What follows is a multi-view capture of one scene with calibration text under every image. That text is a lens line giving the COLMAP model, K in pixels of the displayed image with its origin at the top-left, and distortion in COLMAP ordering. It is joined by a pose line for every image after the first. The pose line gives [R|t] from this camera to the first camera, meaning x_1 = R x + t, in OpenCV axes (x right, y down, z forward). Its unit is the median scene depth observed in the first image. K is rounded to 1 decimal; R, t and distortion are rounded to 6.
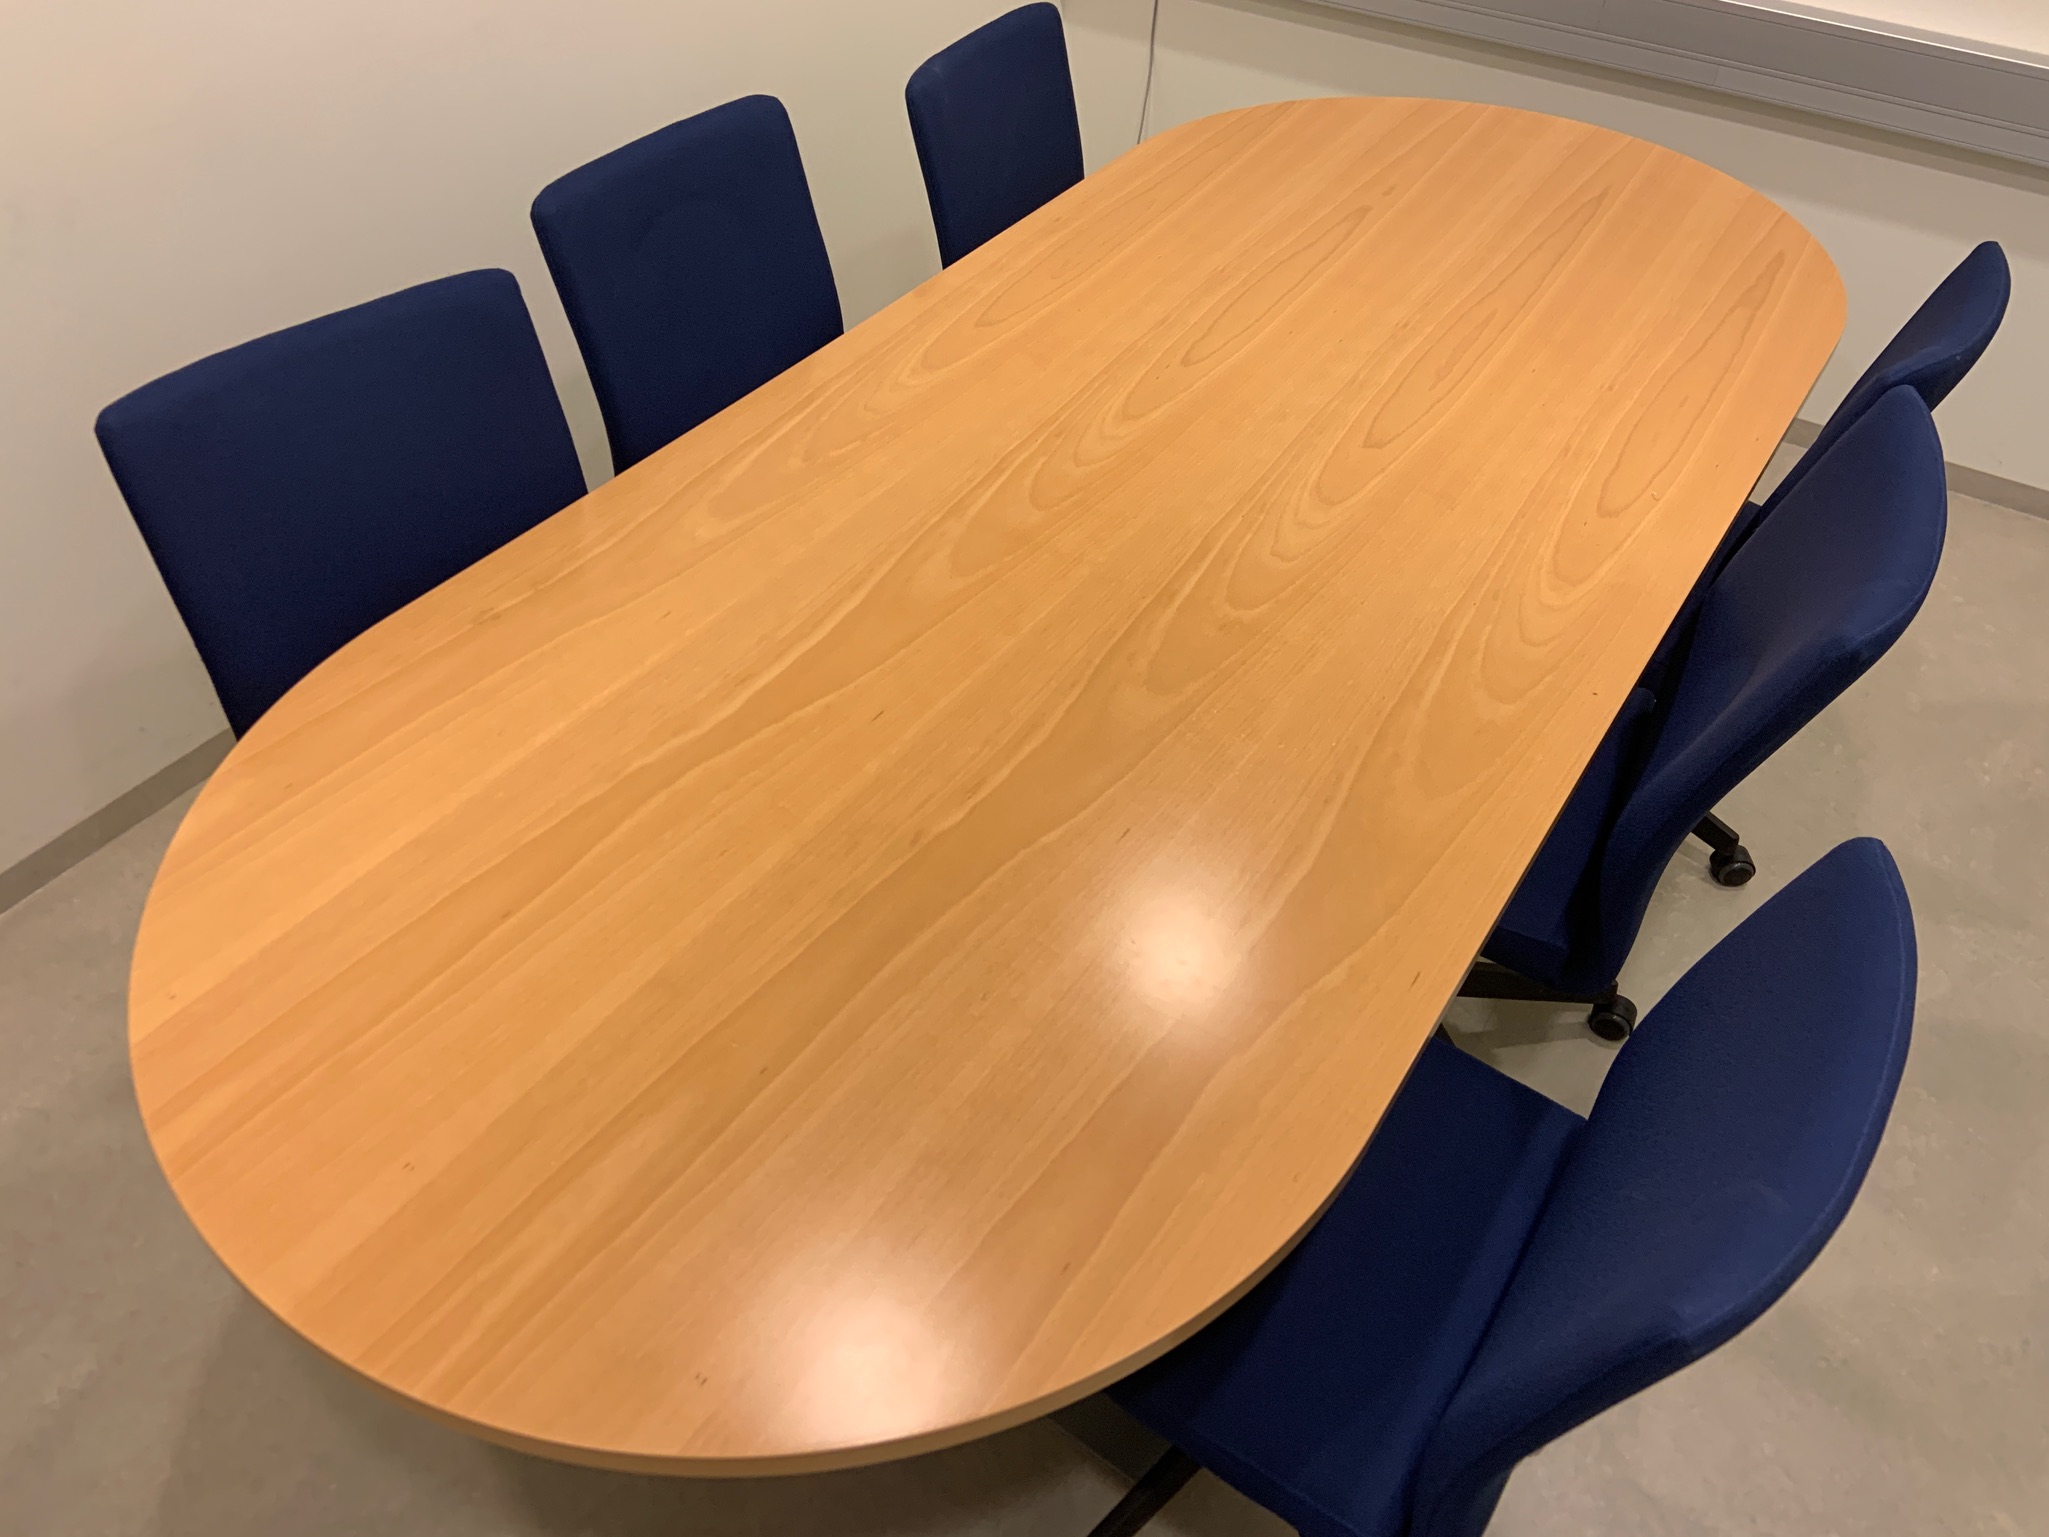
lens RADIAL K [[1523.2, 0, 1029.7], [0, 1523.2, 758.2], [0, 0, 1]] dist [0.093130, -0.082974]
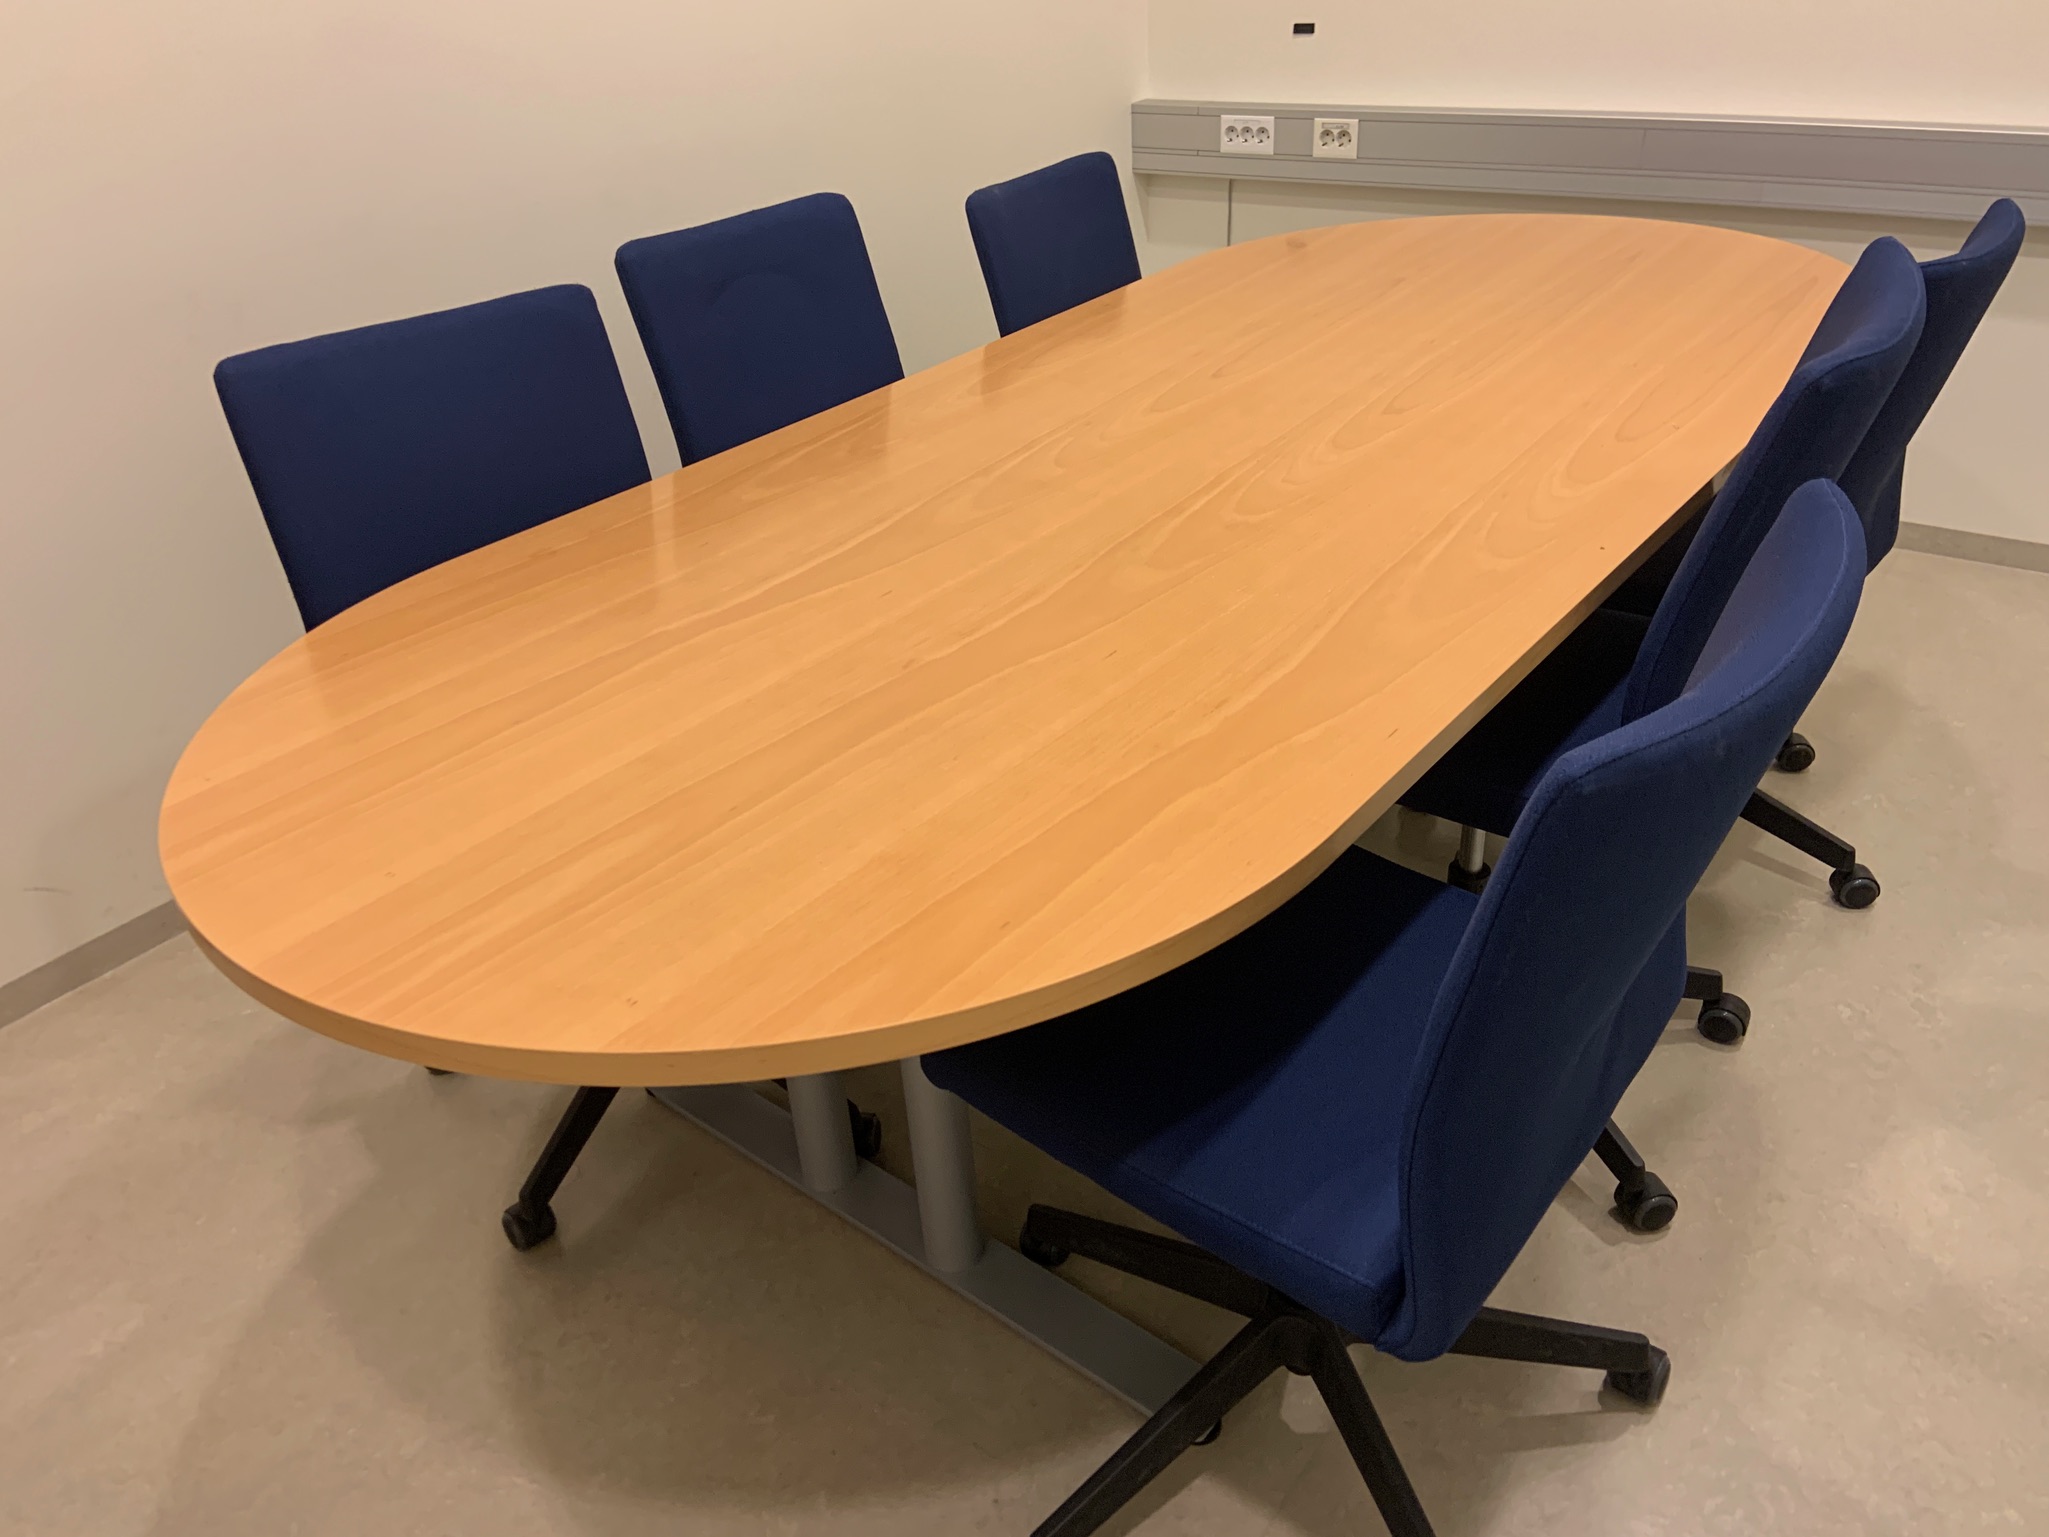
lens RADIAL K [[1542.9, 0, 1024.5], [0, 1542.9, 768.5], [0, 0, 1]] dist [0.093644, -0.094050]
pose [[0.992486, -0.041862, -0.114975, 0.093803], [0.014901, 0.974011, -0.226010, 0.278111], [0.121448, 0.222598, 0.967316, 0.010634]]
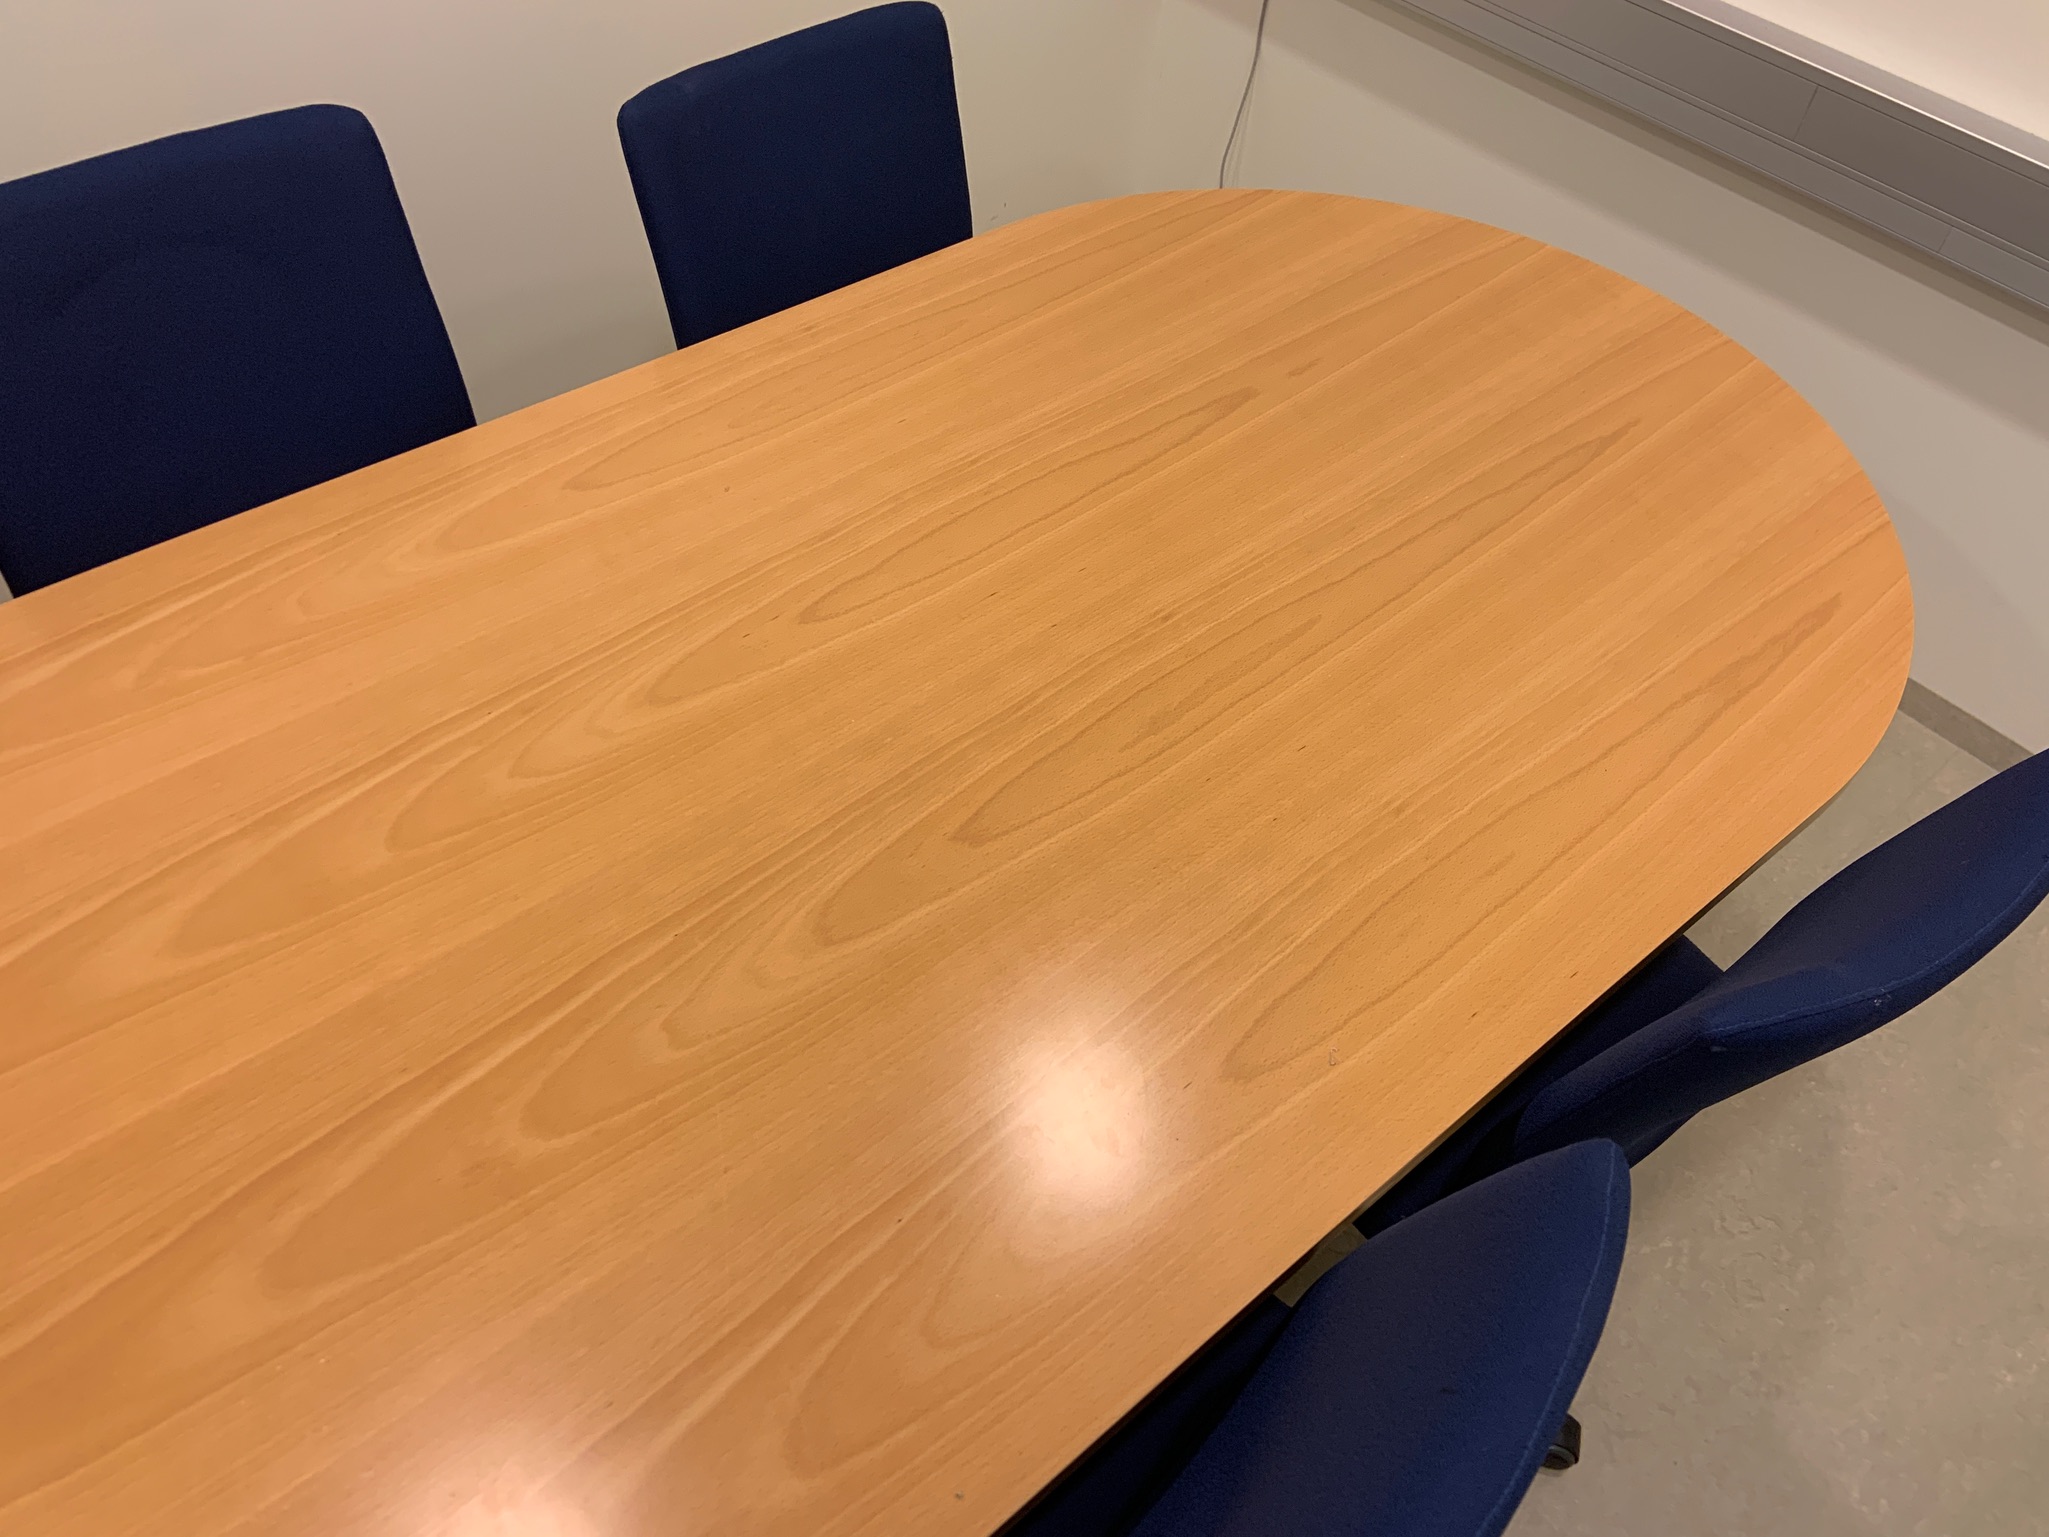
lens RADIAL K [[1514.4, 0, 1053.8], [0, 1514.4, 773.7], [0, 0, 1]] dist [0.108201, -0.121226]
pose [[0.959676, 0.232911, -0.157399, 0.373761], [-0.218289, 0.970242, 0.104789, -0.323376], [0.177122, -0.066205, 0.981960, 0.401354]]
